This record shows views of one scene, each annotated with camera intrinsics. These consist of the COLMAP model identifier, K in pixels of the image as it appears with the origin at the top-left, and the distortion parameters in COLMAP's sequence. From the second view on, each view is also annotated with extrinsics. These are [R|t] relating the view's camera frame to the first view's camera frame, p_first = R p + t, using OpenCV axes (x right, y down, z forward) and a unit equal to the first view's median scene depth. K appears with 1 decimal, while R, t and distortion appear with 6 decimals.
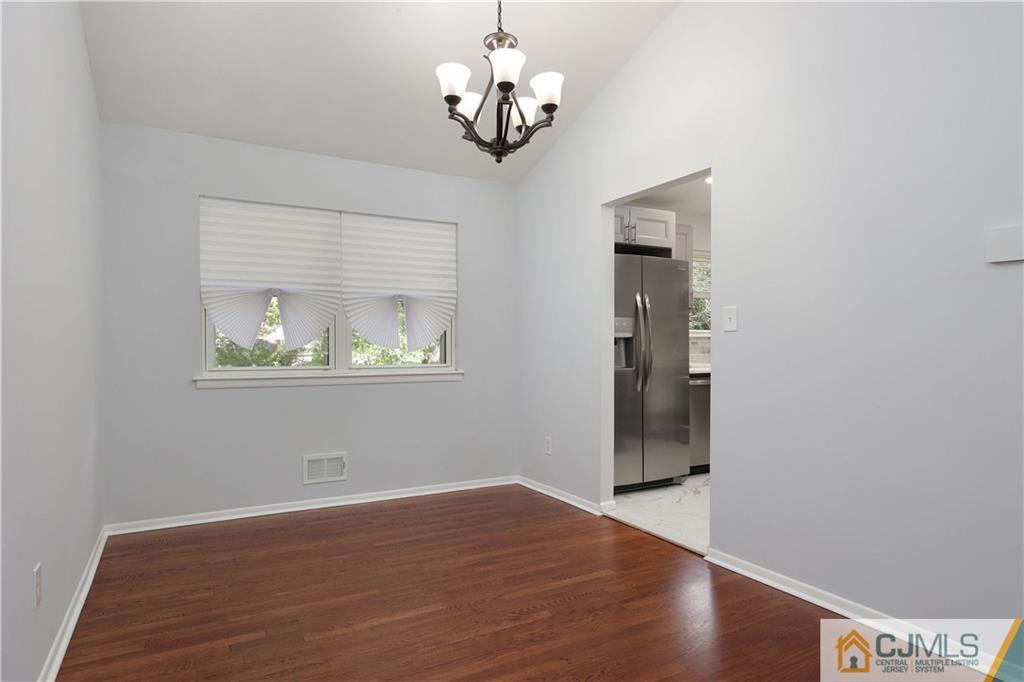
lens RADIAL K [[584.2, 0, 510.3], [0, 584.2, 354.7], [0, 0, 1]] dist [0.014984, -0.000009]
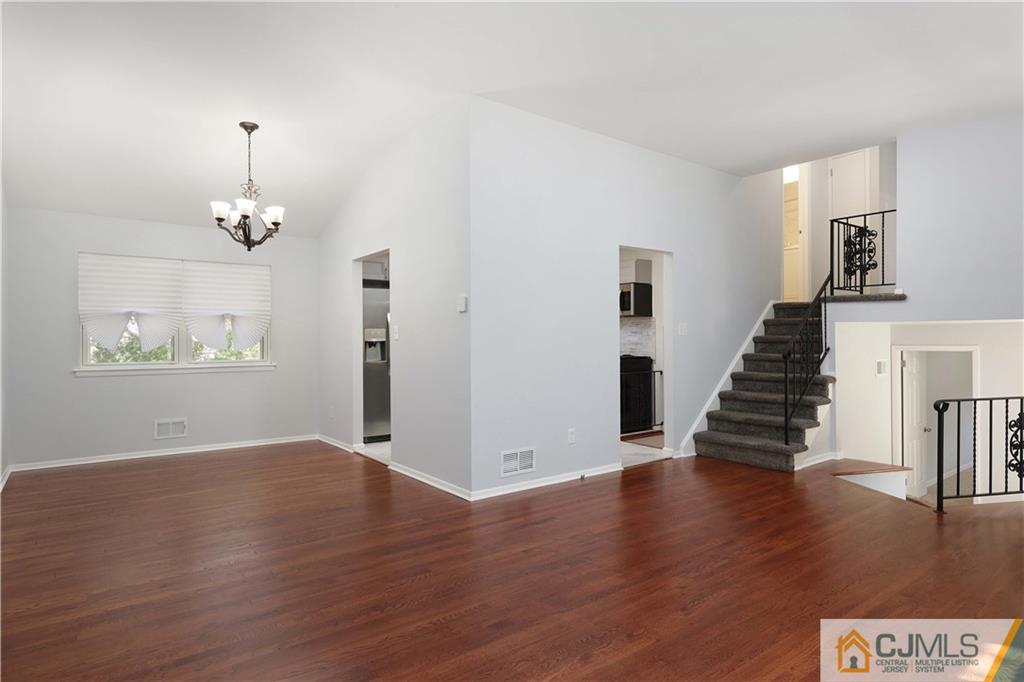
lens RADIAL K [[552.0, 0, 512.0], [0, 552.0, 341.0], [0, 0, 1]] dist [0.001131, 0.000943]
pose [[0.989214, -0.004747, 0.146403, 0.368027], [0.007172, 0.999846, -0.016038, -0.004527], [-0.146304, 0.016915, 0.989095, -0.574628]]
